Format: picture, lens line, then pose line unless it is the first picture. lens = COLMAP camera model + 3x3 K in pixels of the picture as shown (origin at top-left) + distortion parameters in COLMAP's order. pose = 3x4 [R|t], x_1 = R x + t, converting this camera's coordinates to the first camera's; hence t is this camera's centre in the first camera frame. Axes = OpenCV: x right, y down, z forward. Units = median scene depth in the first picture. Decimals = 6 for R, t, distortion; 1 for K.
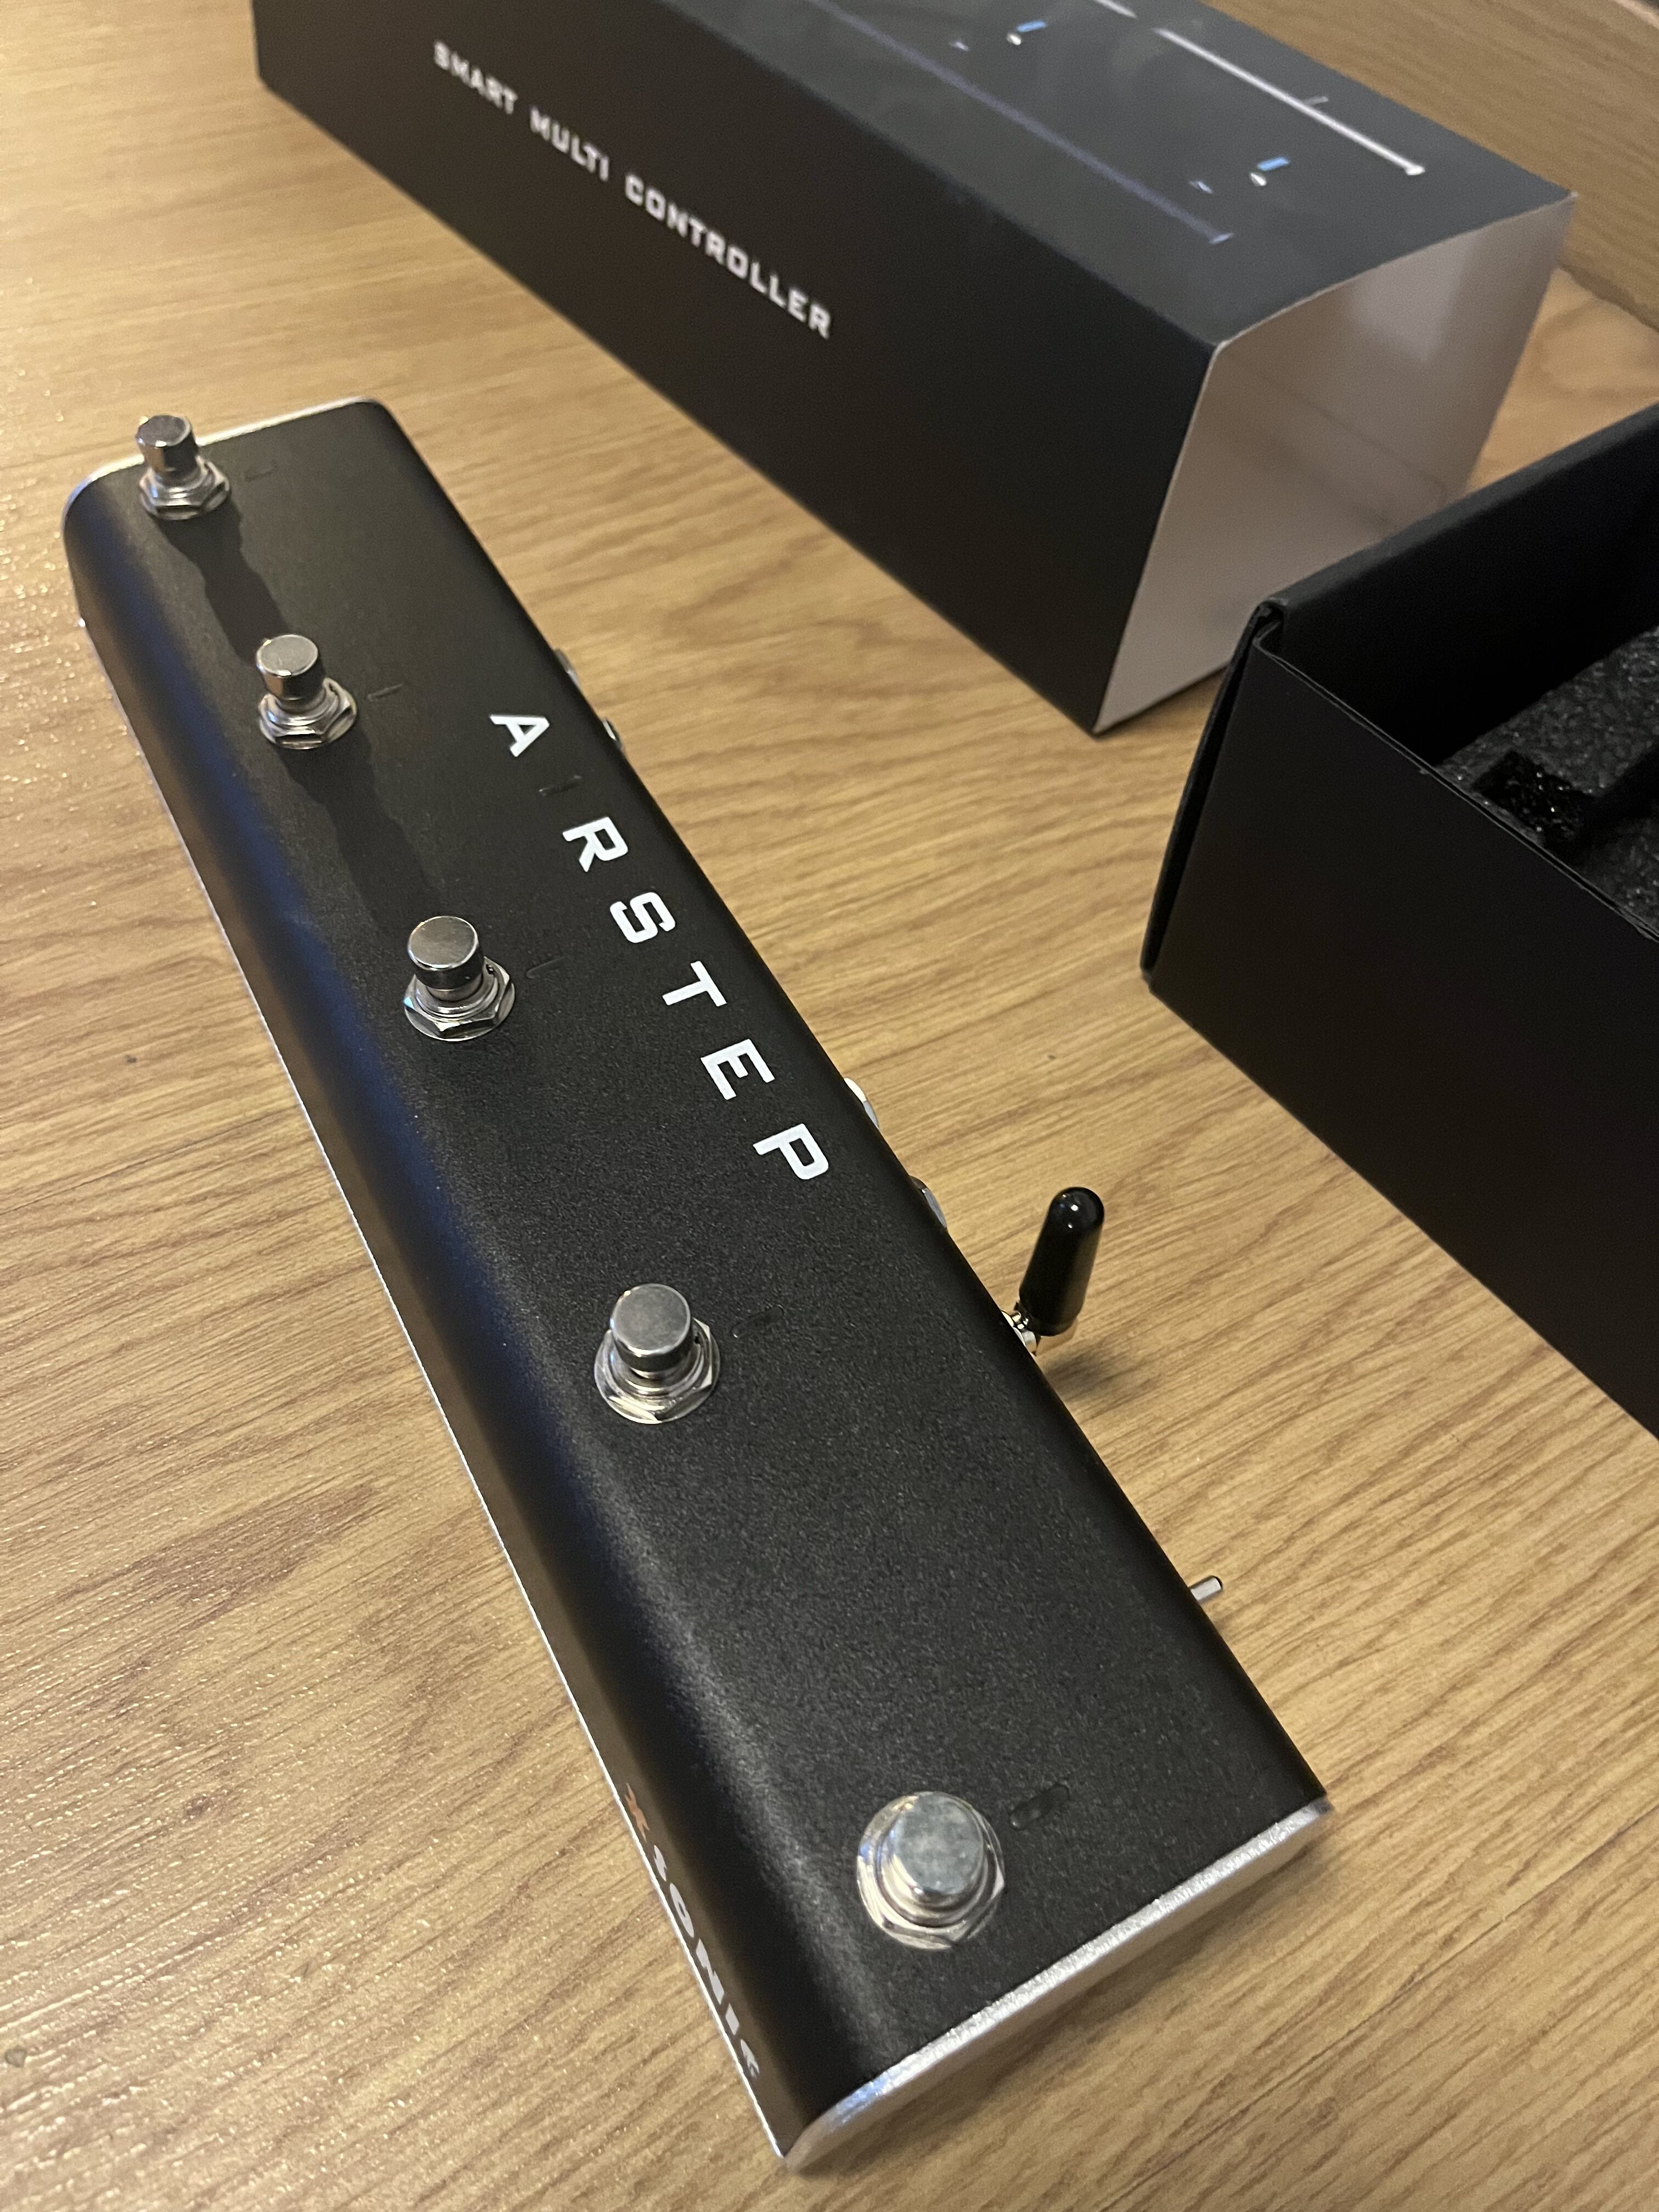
lens RADIAL K [[1708.7, 0, 840.6], [0, 1708.7, 1120.9], [0, 0, 1]] dist [0.018068, -0.020041]
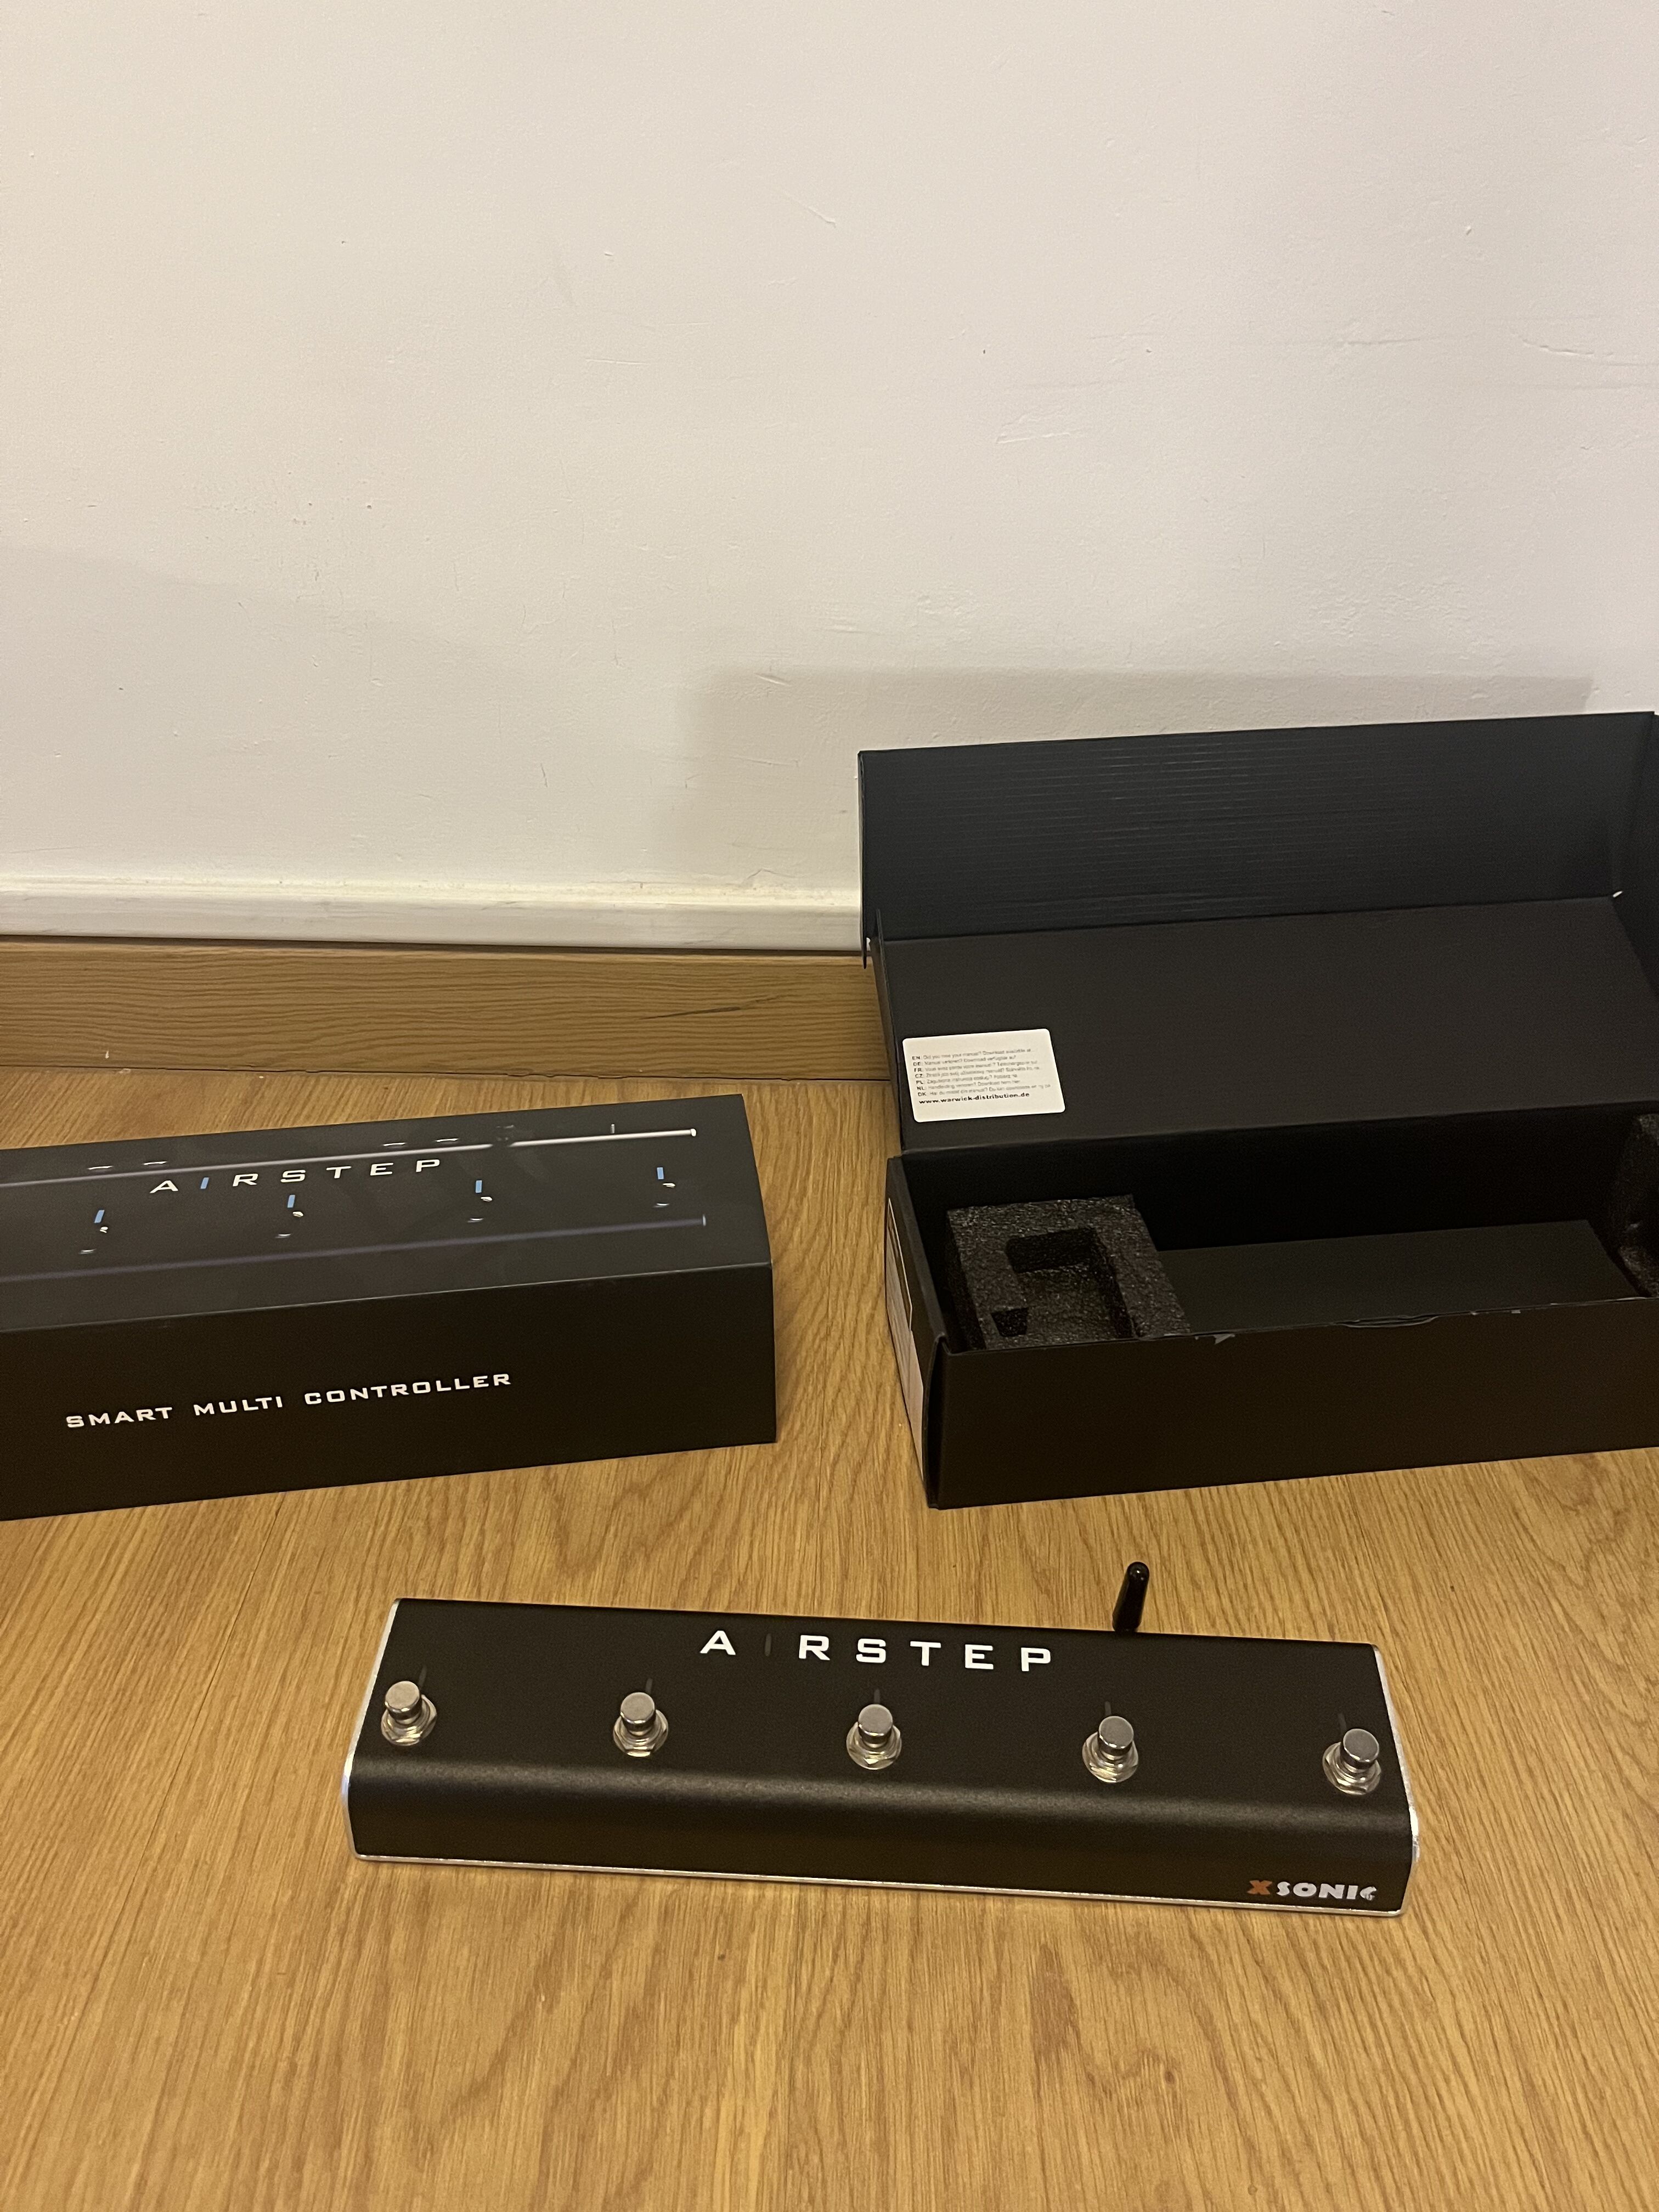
lens RADIAL K [[1708.7, 0, 820.0], [0, 1708.7, 1121.1], [0, 0, 1]] dist [0.018068, -0.020041]
pose [[0.527514, -0.553534, 0.644460, -1.078078], [0.703358, 0.710017, 0.034117, -0.660377], [-0.476463, 0.435289, 0.763876, -0.745857]]
